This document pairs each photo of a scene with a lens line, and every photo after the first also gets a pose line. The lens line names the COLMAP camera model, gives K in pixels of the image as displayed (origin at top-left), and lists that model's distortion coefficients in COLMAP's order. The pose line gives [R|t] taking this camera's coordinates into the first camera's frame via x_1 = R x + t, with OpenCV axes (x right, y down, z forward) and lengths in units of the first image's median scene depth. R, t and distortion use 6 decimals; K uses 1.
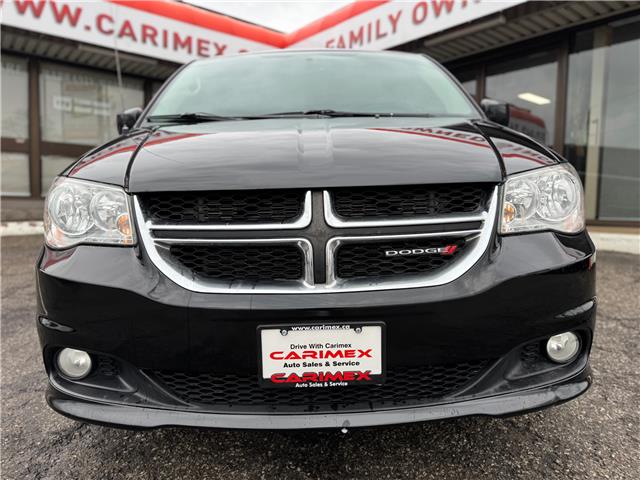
lens RADIAL K [[452.0, 0, 322.5], [0, 452.0, 241.9], [0, 0, 1]] dist [0.080788, -0.107398]
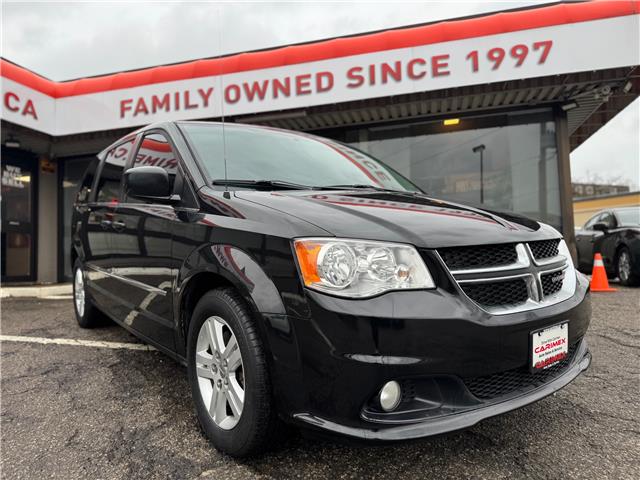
lens RADIAL K [[452.0, 0, 322.5], [0, 452.0, 241.9], [0, 0, 1]] dist [0.080788, -0.107398]
pose [[0.801204, -0.016564, 0.598162, -1.435849], [0.095857, 0.990260, -0.100974, -0.022665], [-0.590664, 0.138238, 0.794988, 0.132509]]
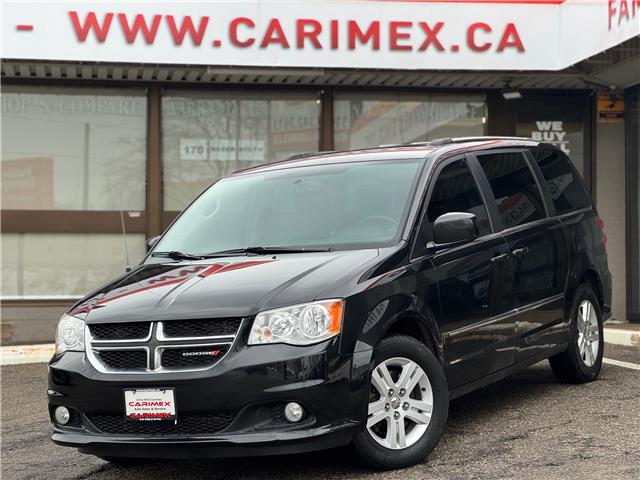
lens RADIAL K [[1539.8, 0, 320.0], [0, 1539.8, 240.0], [0, 0, 1]] dist [0.075302, 0.702029]
pose [[0.865259, -0.036260, -0.500013, 3.706360], [-0.019211, 0.994250, -0.105346, 0.208453], [0.500957, 0.100757, 0.859587, -4.141235]]
